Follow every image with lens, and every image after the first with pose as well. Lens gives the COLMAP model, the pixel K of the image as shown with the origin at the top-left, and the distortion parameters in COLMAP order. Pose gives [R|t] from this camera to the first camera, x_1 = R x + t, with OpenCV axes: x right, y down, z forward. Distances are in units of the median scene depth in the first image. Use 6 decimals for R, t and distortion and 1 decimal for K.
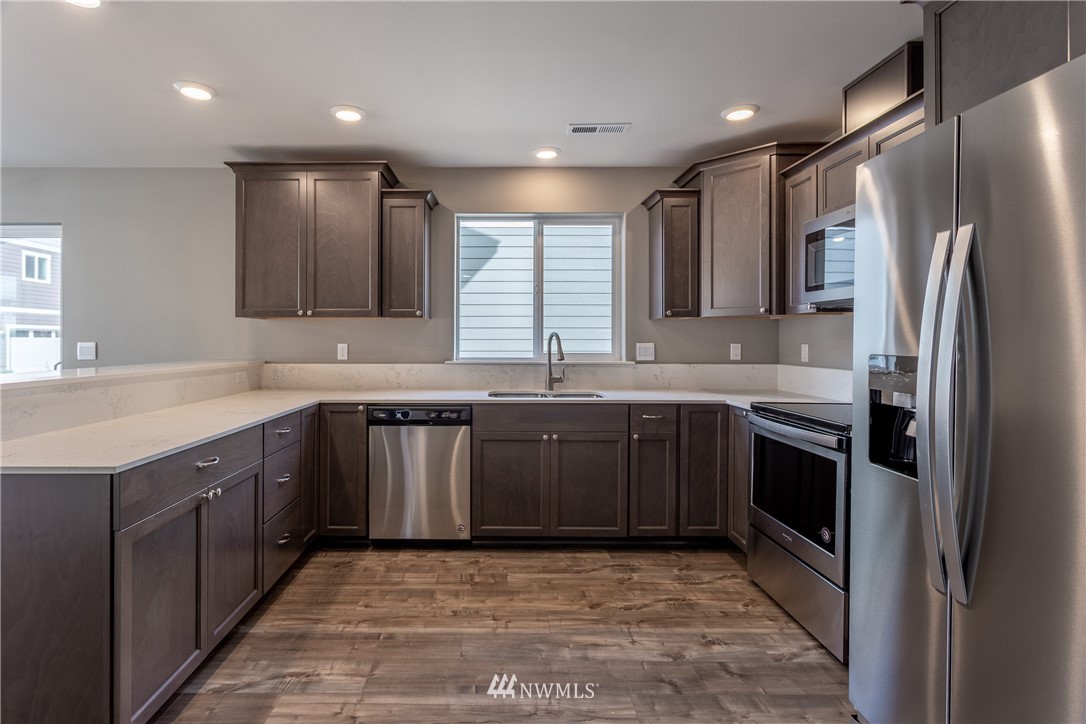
lens RADIAL K [[520.9, 0, 514.9], [0, 520.9, 341.2], [0, 0, 1]] dist [-0.000662, -0.000006]
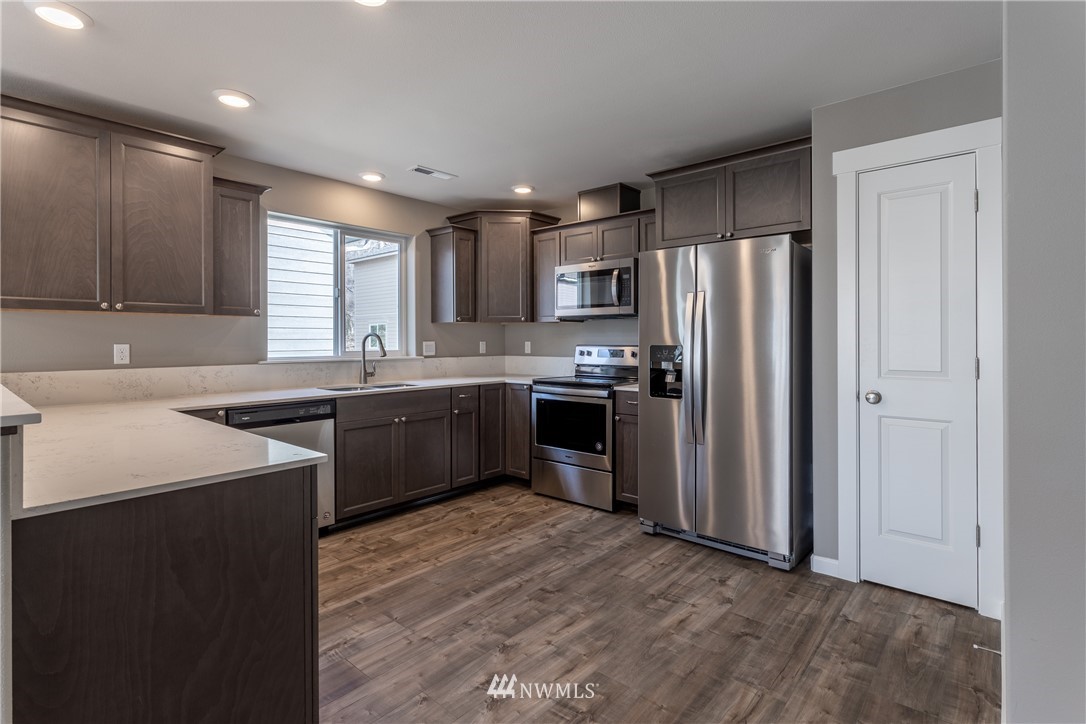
lens RADIAL K [[520.9, 0, 514.9], [0, 520.9, 341.2], [0, 0, 1]] dist [-0.000662, -0.000006]
pose [[0.679266, -0.004617, 0.733877, -0.641224], [0.004274, 0.999988, 0.002336, 0.000782], [-0.733879, 0.001550, 0.679278, -0.010779]]
